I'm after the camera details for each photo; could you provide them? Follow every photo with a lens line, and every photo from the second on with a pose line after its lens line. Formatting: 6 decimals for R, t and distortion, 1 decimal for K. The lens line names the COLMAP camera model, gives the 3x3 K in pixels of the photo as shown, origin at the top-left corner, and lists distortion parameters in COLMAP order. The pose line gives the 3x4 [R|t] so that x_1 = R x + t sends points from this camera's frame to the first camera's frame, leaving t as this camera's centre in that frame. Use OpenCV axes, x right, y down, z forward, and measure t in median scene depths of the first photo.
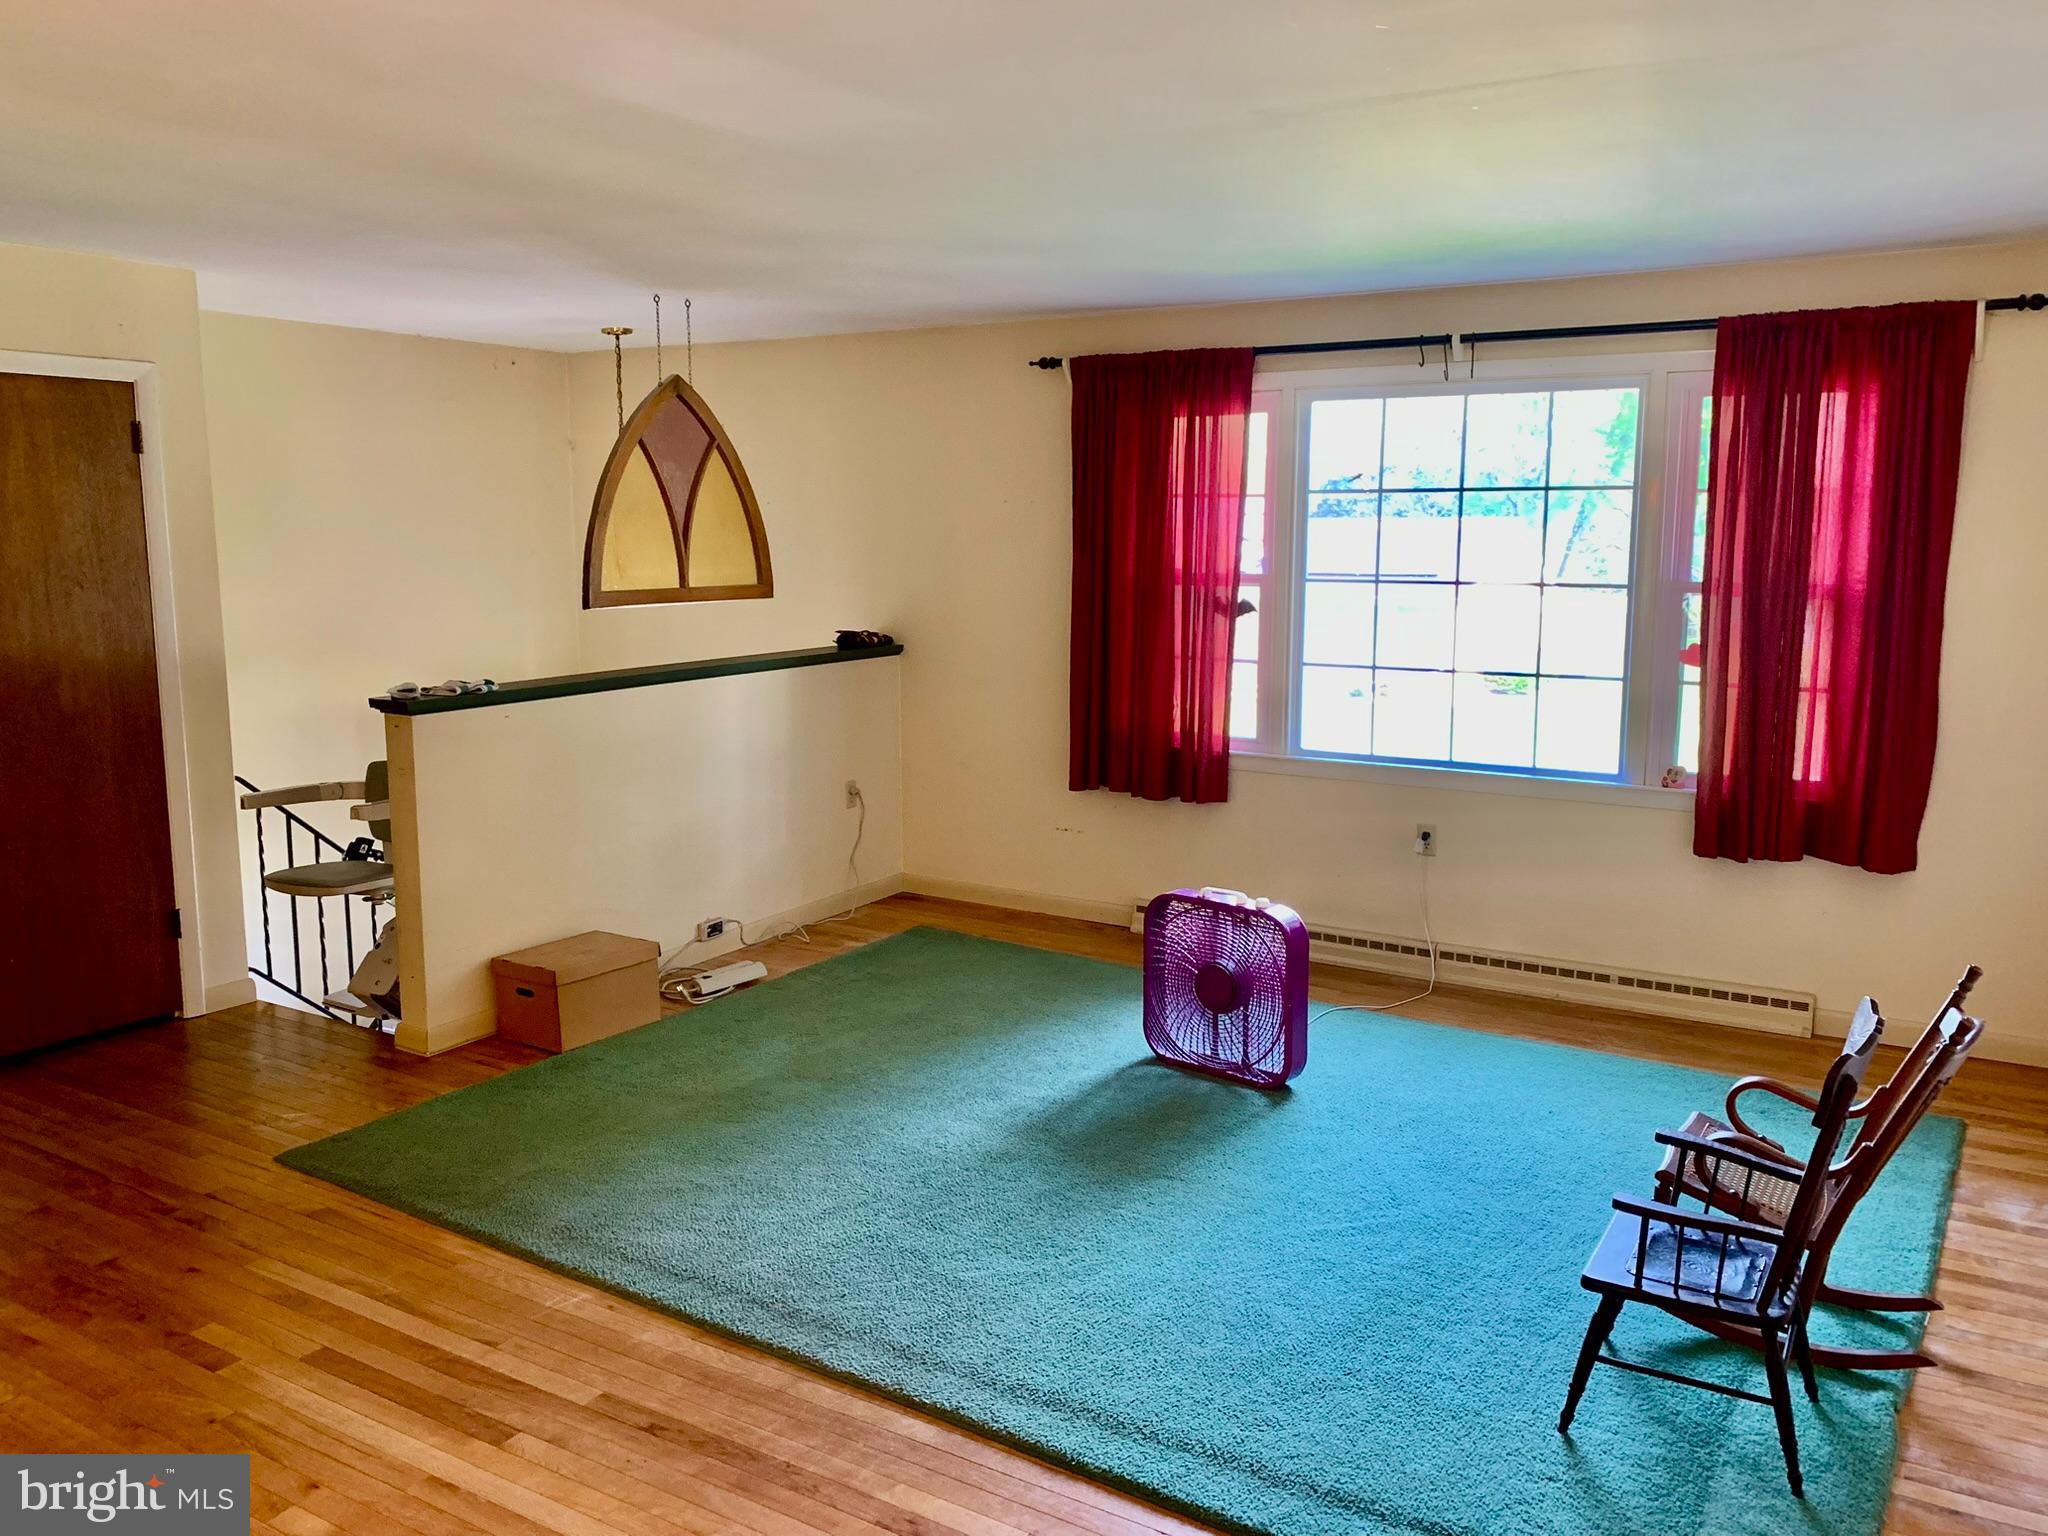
lens RADIAL K [[1580.2, 0, 1057.5], [0, 1580.2, 754.2], [0, 0, 1]] dist [0.045341, -0.049171]
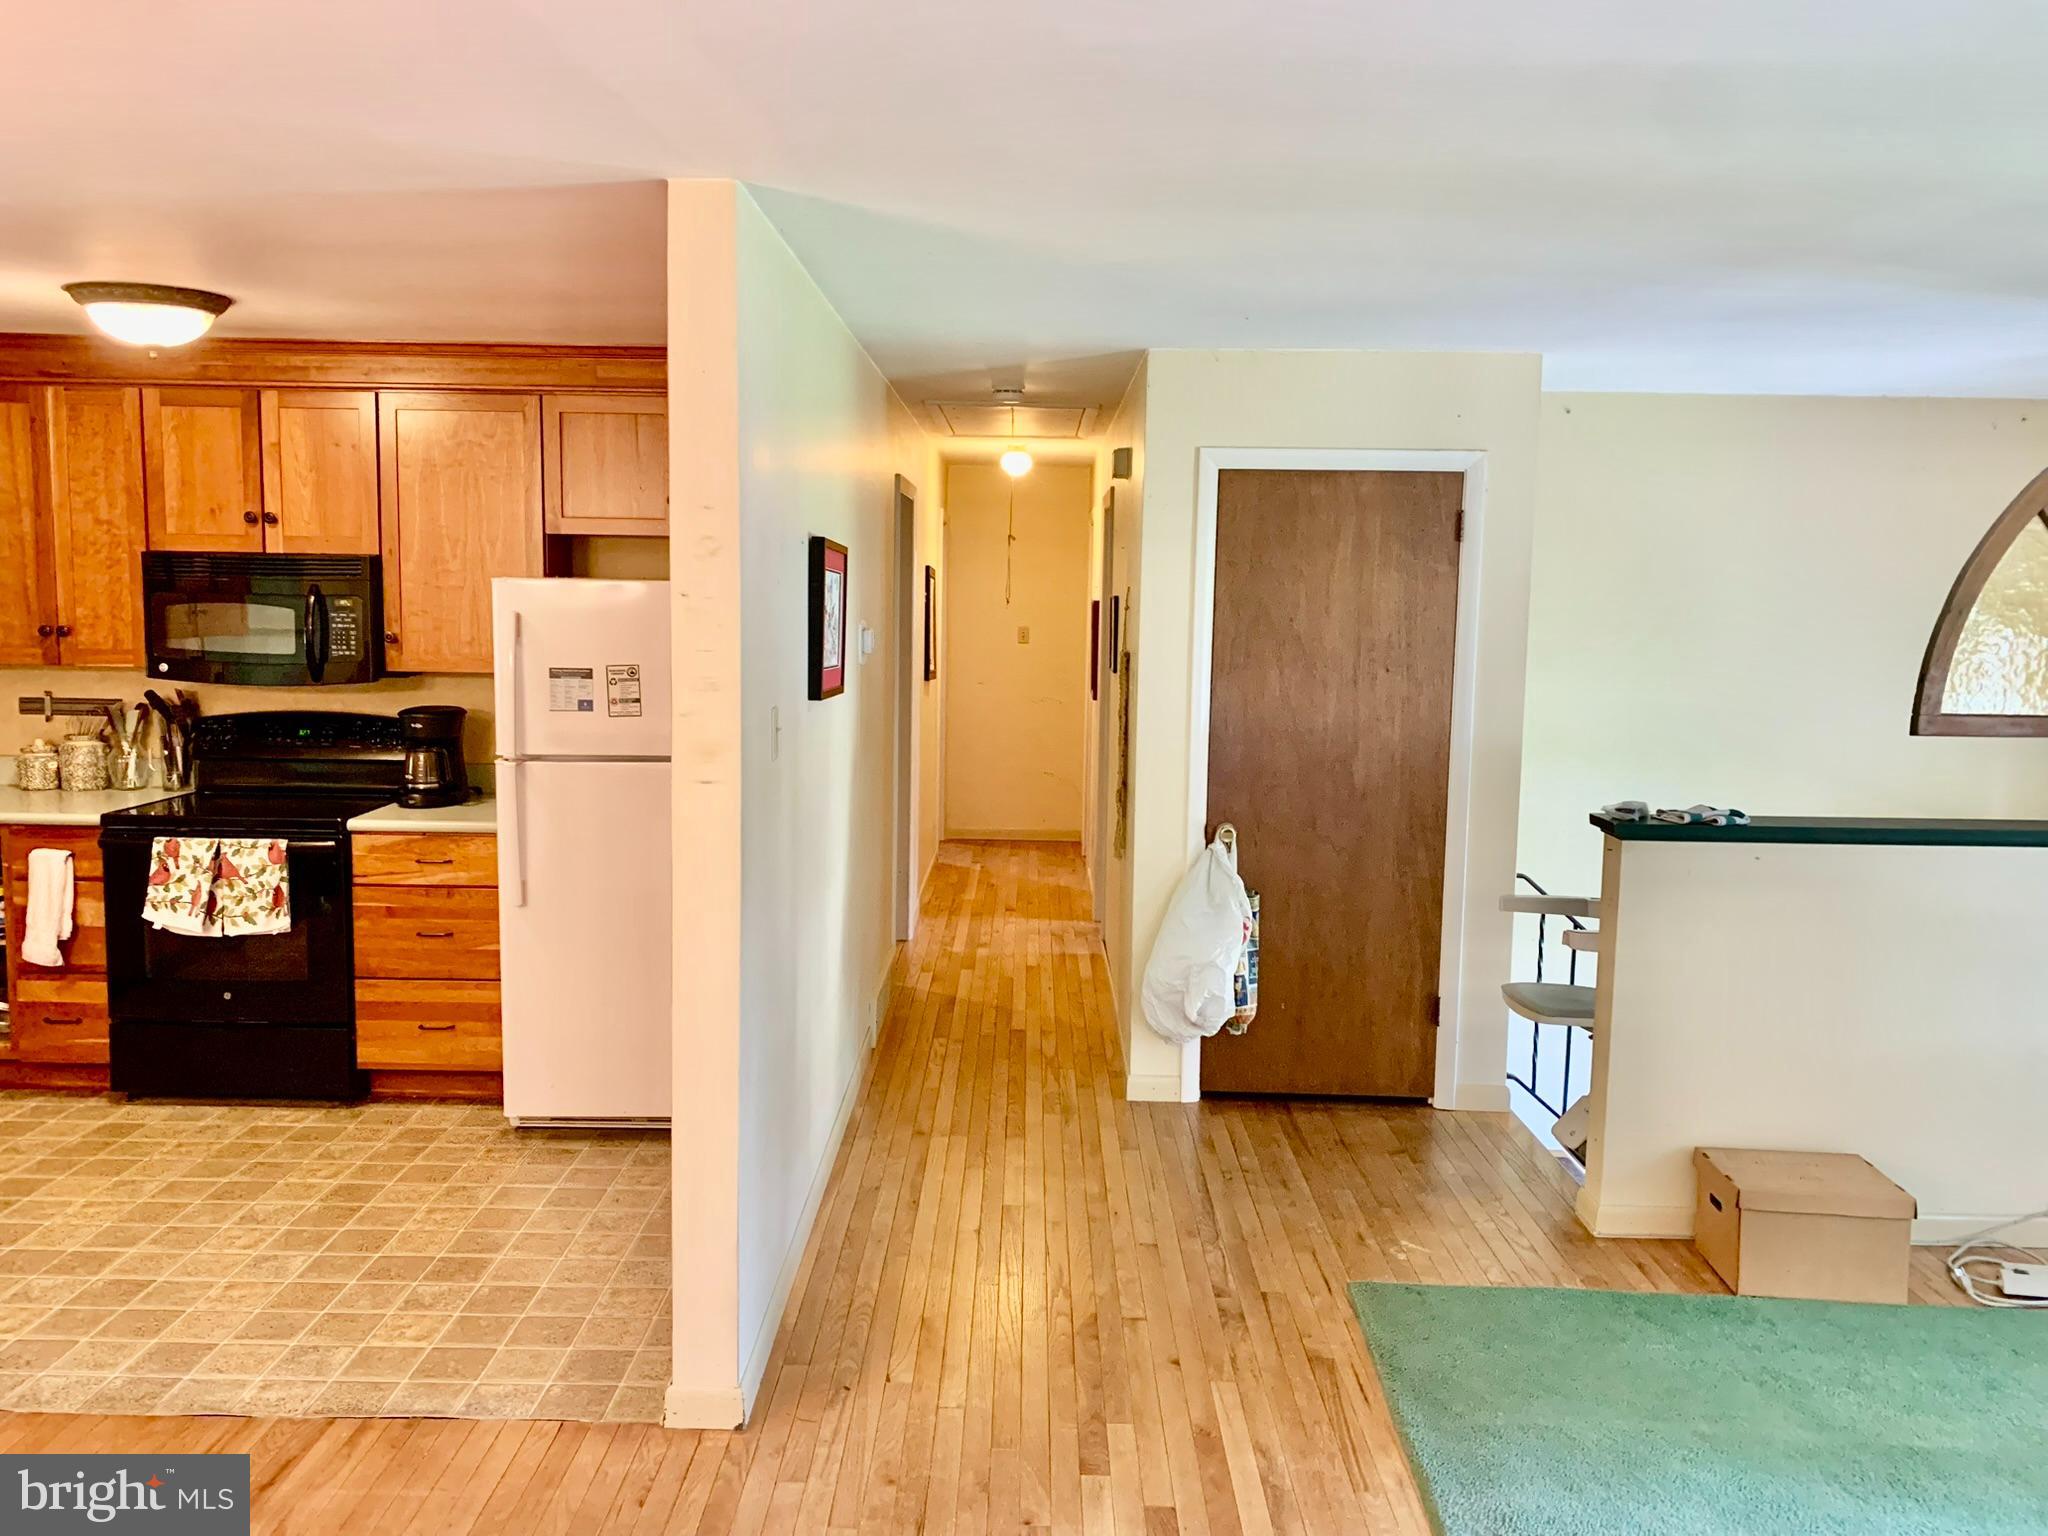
lens RADIAL K [[1580.2, 0, 1020.0], [0, 1580.2, 757.5], [0, 0, 1]] dist [0.045341, -0.049171]
pose [[0.501187, 0.103860, -0.859084, 0.154806], [-0.145636, 0.988734, 0.034571, -0.048116], [0.852996, 0.107787, 0.510666, 0.265812]]
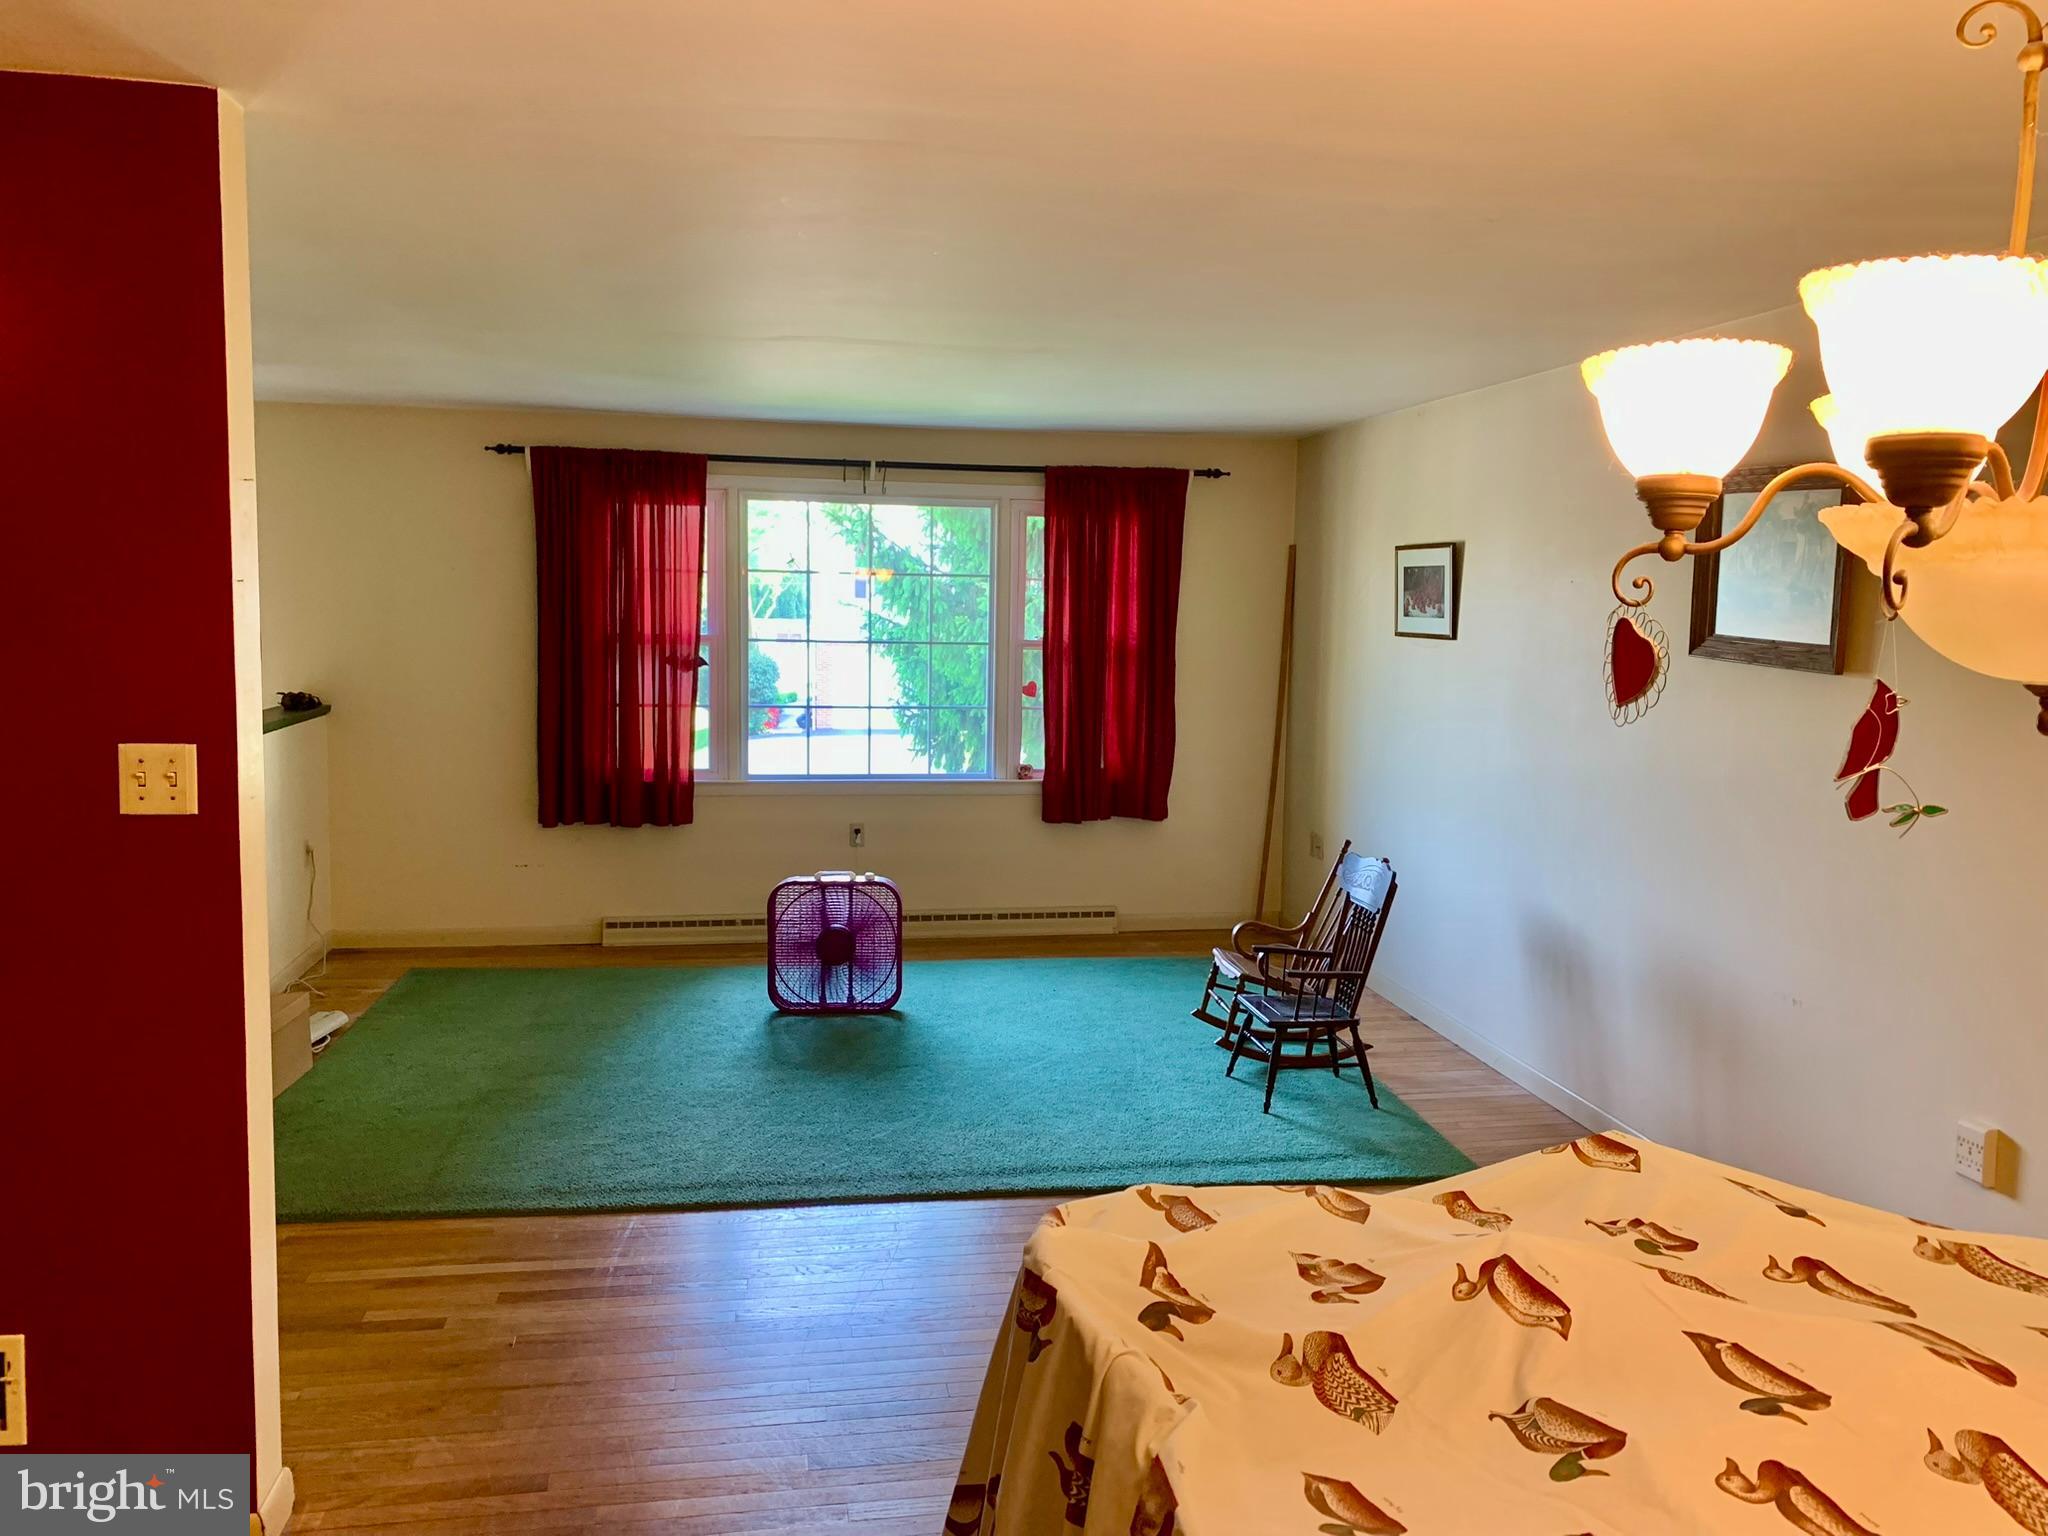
lens RADIAL K [[1580.2, 0, 1030.4], [0, 1580.2, 766.5], [0, 0, 1]] dist [0.045341, -0.049171]
pose [[0.747274, -0.059491, 0.661847, -0.596367], [0.080912, 0.996720, -0.001764, 0.012432], [-0.659571, 0.054870, 0.749637, -0.100919]]
